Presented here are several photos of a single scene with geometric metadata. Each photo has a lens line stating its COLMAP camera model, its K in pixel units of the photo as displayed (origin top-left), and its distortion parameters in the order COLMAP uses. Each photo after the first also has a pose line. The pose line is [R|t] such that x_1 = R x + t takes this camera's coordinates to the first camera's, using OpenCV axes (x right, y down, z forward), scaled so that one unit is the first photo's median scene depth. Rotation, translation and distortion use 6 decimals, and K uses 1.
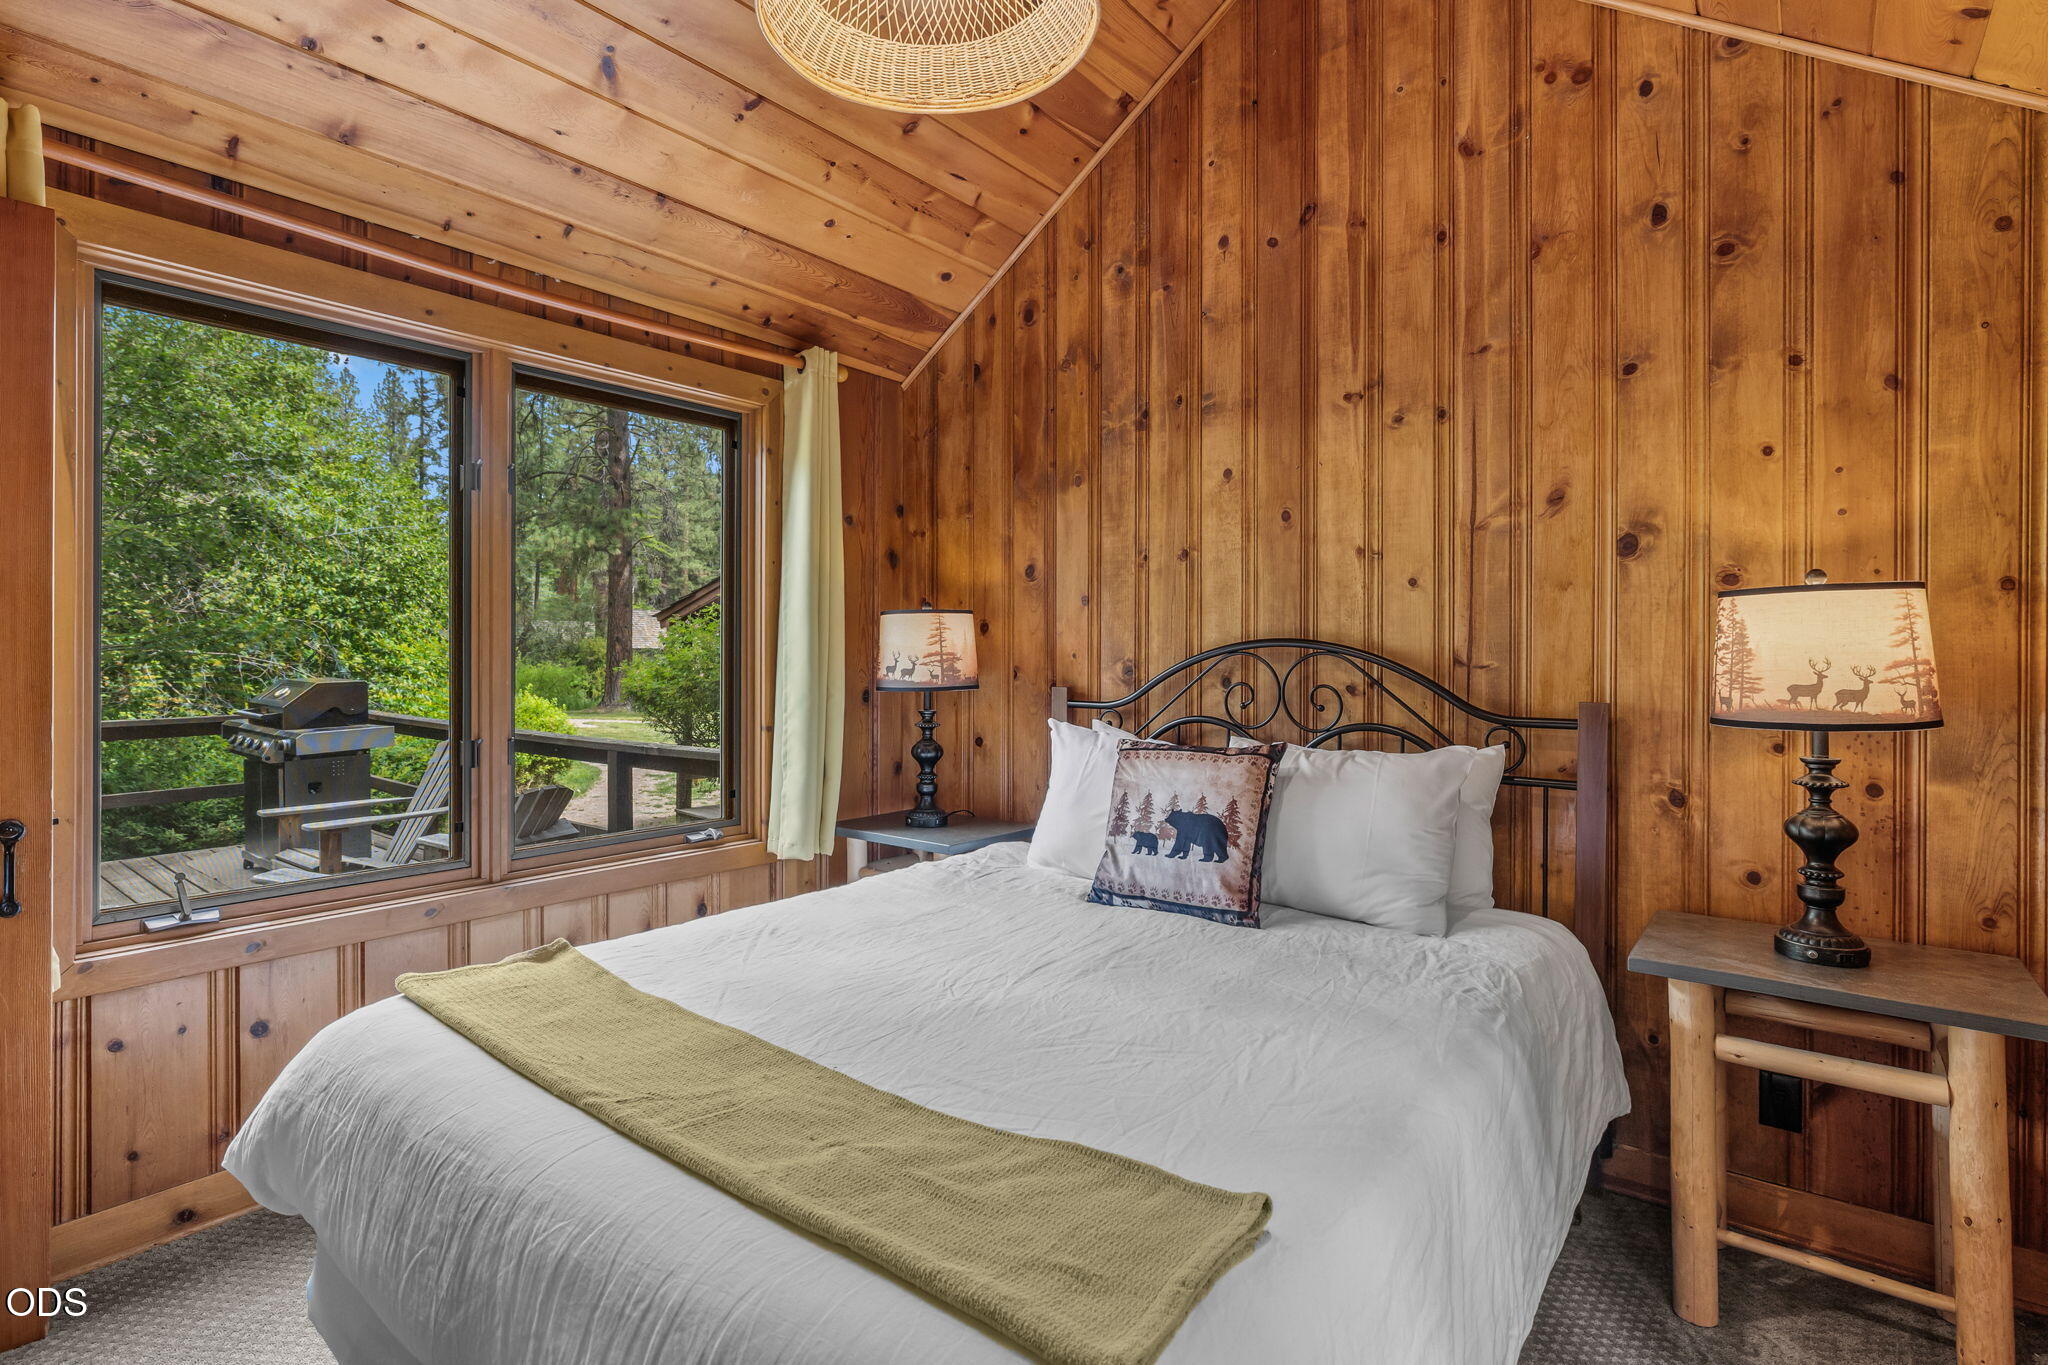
lens RADIAL K [[994.0, 0, 1014.6], [0, 994.0, 652.2], [0, 0, 1]] dist [-0.004616, 0.001075]
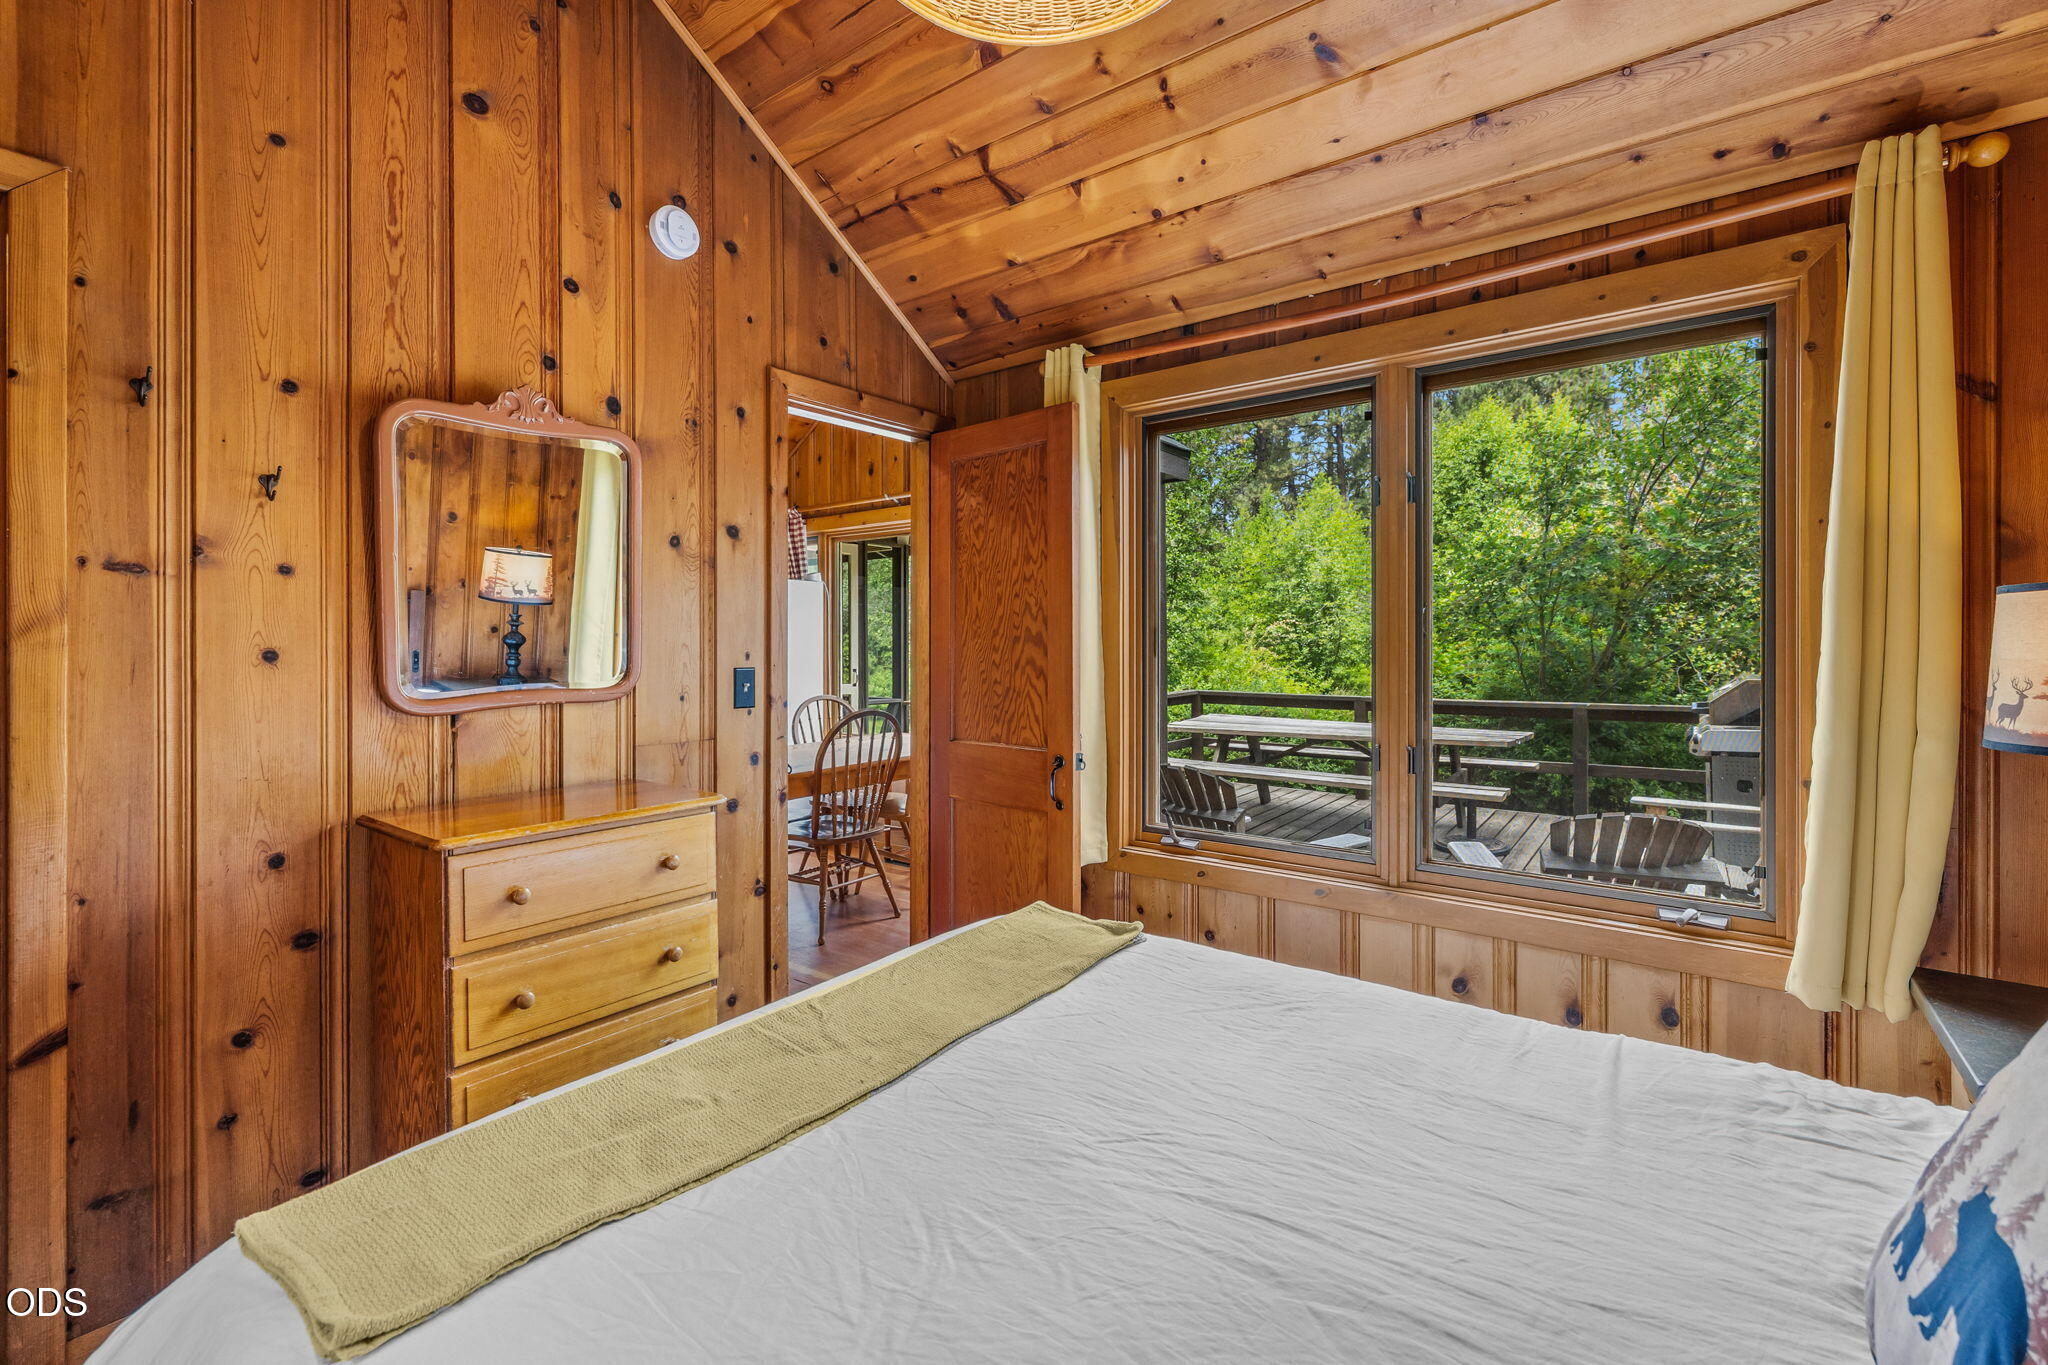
lens RADIAL K [[904.1, 0, 1018.7], [0, 904.1, 647.3], [0, 0, 1]] dist [0.002797, 0.000346]
pose [[0.013823, 0.002511, -0.999901, 0.422010], [0.006730, 0.999974, 0.002604, -0.020150], [0.999882, -0.006766, 0.013806, 0.633402]]
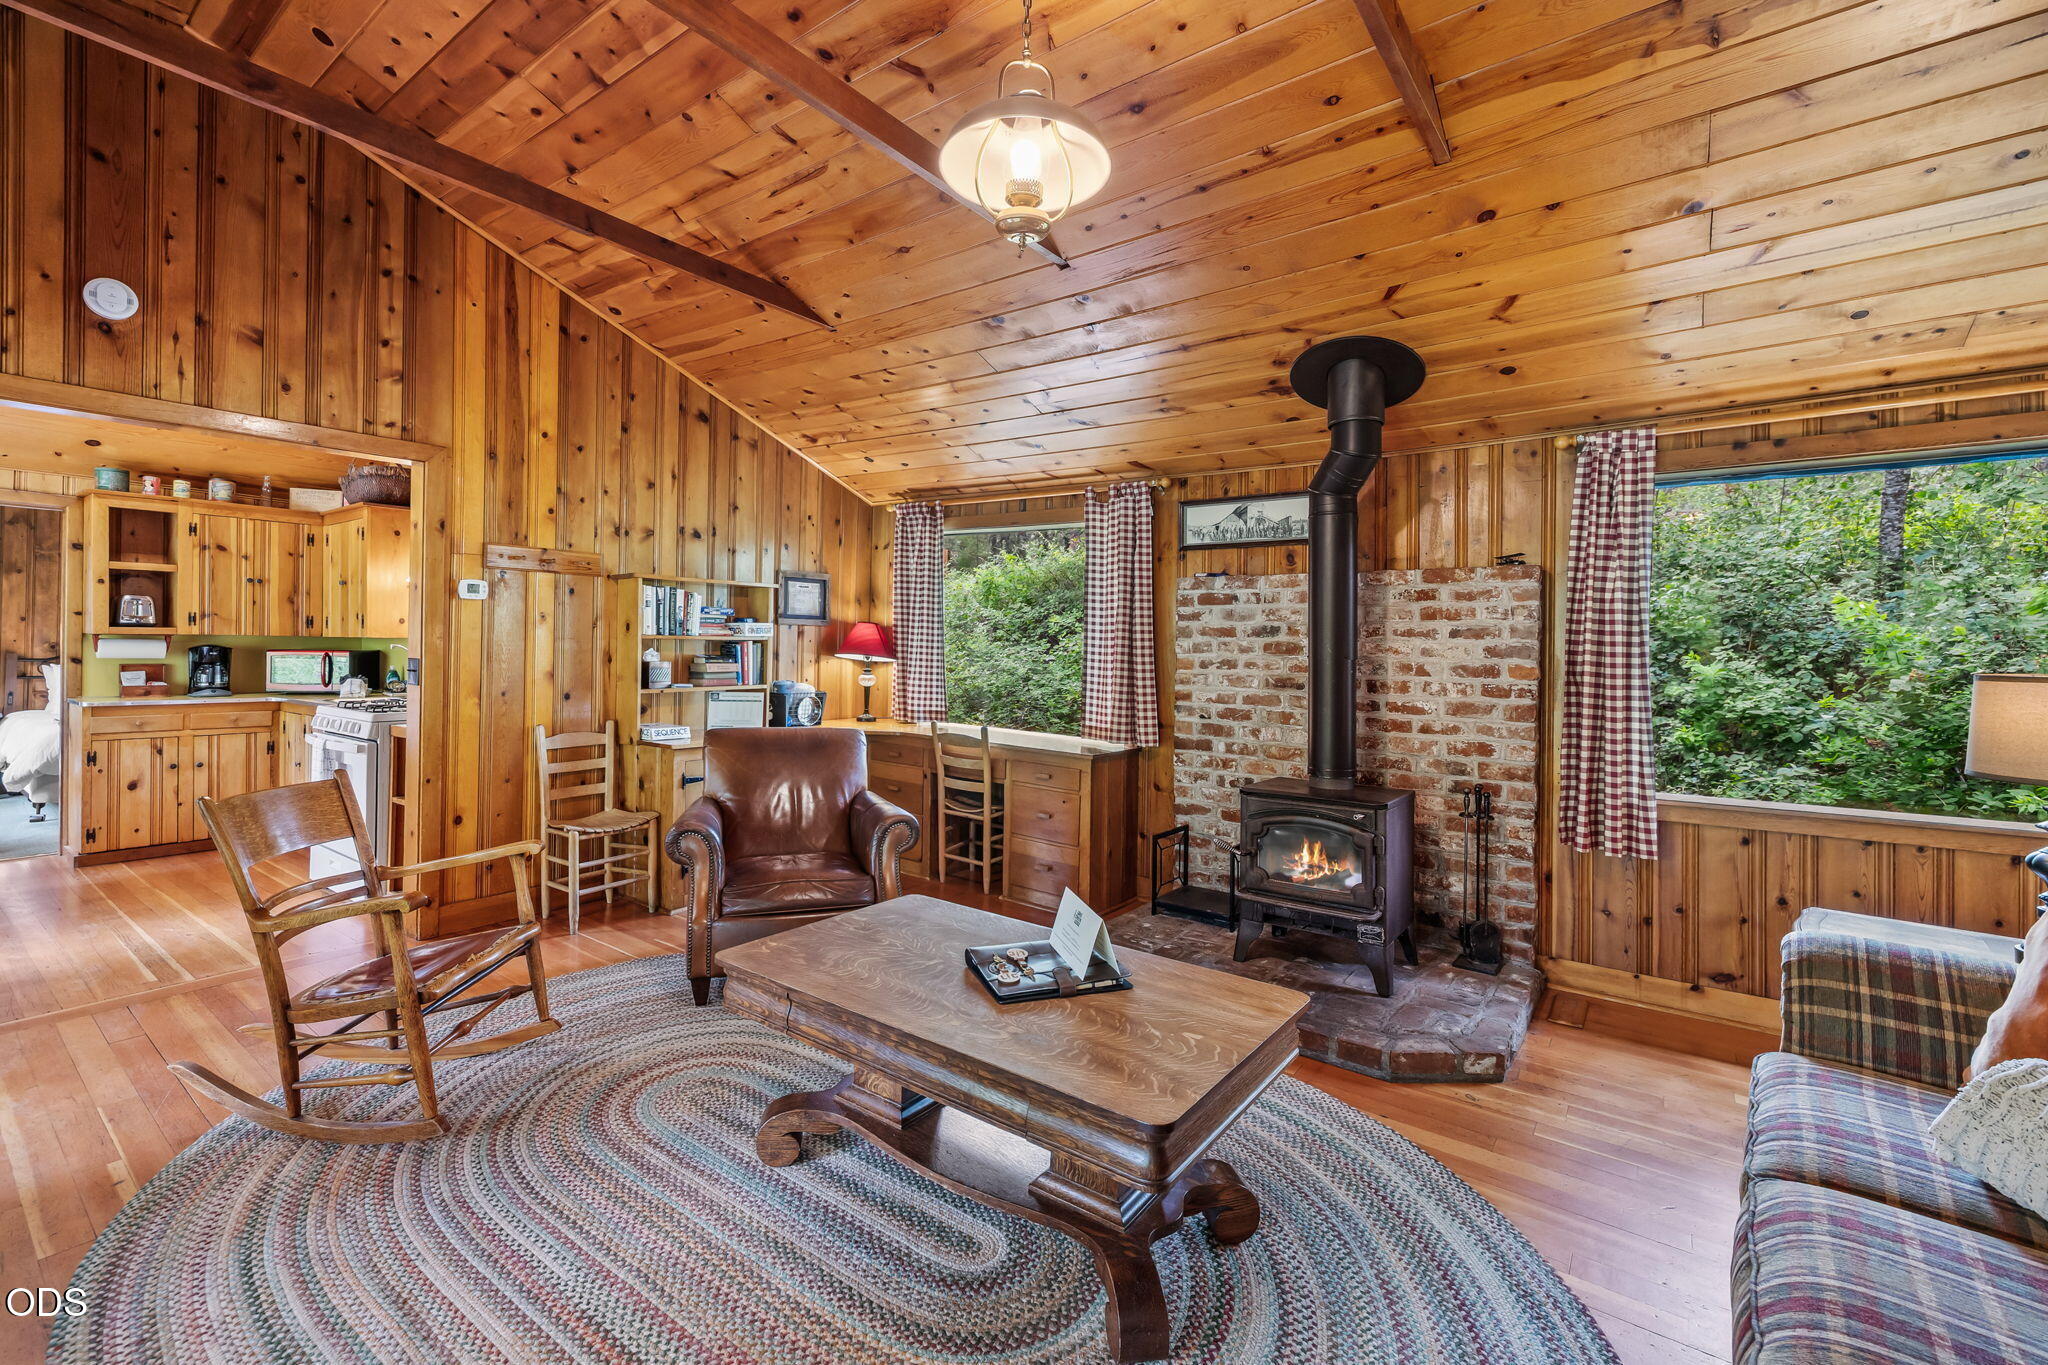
lens RADIAL K [[870.3, 0, 1009.5], [0, 870.3, 642.2], [0, 0, 1]] dist [-0.000099, 0.000183]
pose [[-0.025701, 0.003587, 0.999663, -2.931870], [-0.017149, 0.999845, -0.004028, -0.036369], [-0.999523, -0.017247, -0.025635, -1.924641]]
